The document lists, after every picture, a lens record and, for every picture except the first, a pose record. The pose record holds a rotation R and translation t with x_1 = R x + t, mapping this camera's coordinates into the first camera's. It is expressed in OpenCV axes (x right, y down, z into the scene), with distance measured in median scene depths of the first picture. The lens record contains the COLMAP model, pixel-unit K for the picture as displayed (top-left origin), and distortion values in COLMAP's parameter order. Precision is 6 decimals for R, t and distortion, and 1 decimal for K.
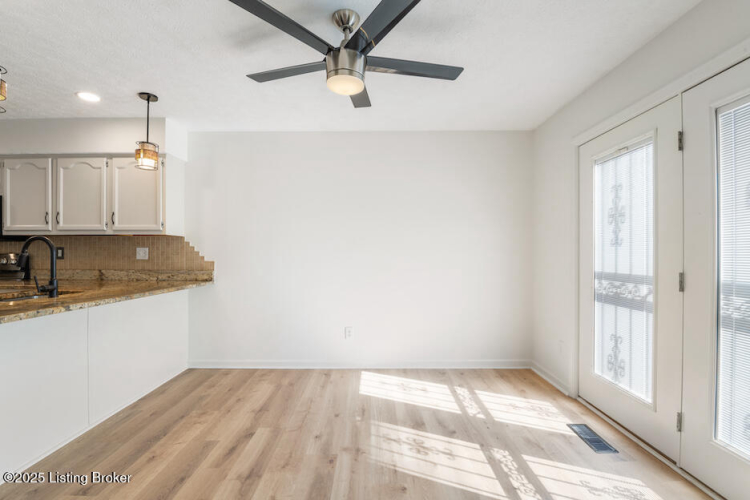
lens RADIAL K [[342.3, 0, 368.9], [0, 342.3, 254.1], [0, 0, 1]] dist [-0.004648, -0.003705]
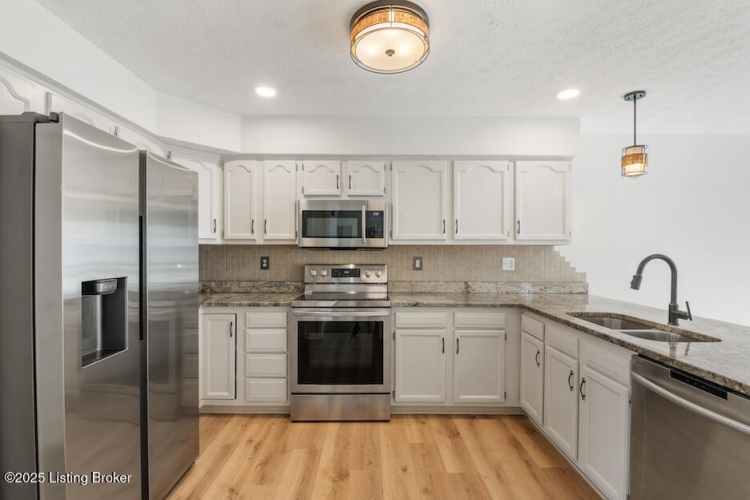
lens RADIAL K [[342.3, 0, 371.2], [0, 342.3, 250.7], [0, 0, 1]] dist [-0.004648, -0.003705]
pose [[0.999924, 0.003064, 0.011971, -1.415243], [-0.003043, 0.999994, -0.001828, -0.047521], [-0.011976, 0.001791, 0.999927, 0.112552]]
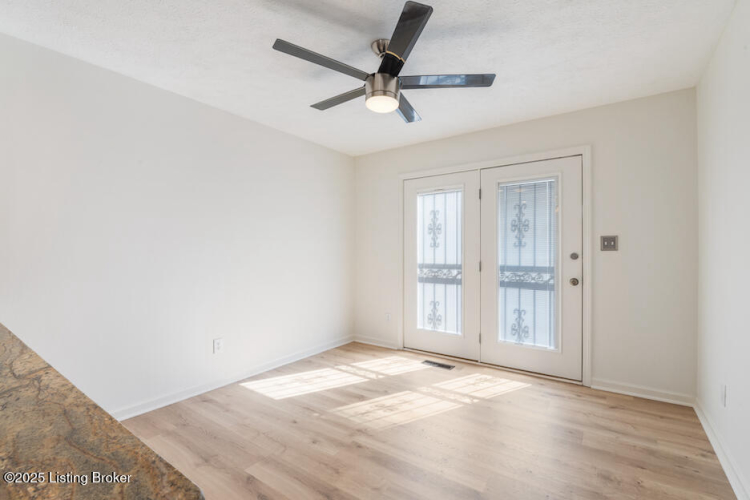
lens RADIAL K [[342.3, 0, 374.1], [0, 342.3, 252.4], [0, 0, 1]] dist [-0.004648, -0.003705]
pose [[0.568865, -0.000986, 0.822430, -0.730623], [0.003011, 0.999995, -0.000883, 0.001235], [-0.822426, 0.002979, 0.568865, 0.267781]]
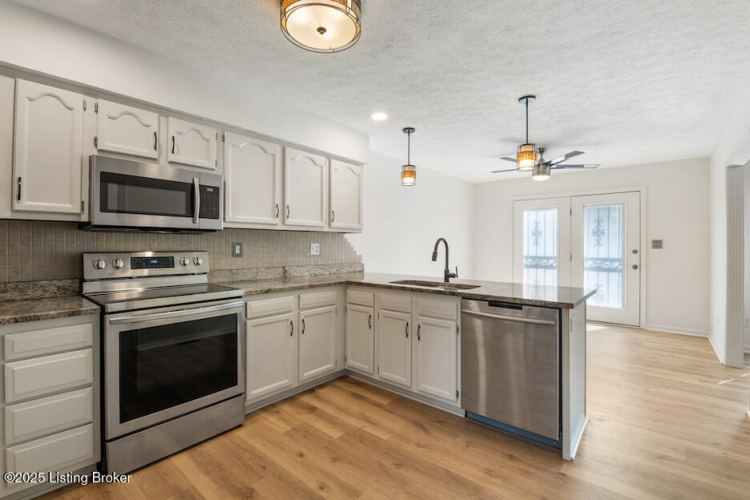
lens RADIAL K [[341.1, 0, 377.6], [0, 341.1, 243.8], [0, 0, 1]] dist [-0.001868, -0.002789]
pose [[0.632511, 0.004938, 0.774536, -1.814118], [-0.001740, 0.999986, -0.004955, -0.017924], [-0.774550, 0.001787, 0.632511, 0.277482]]
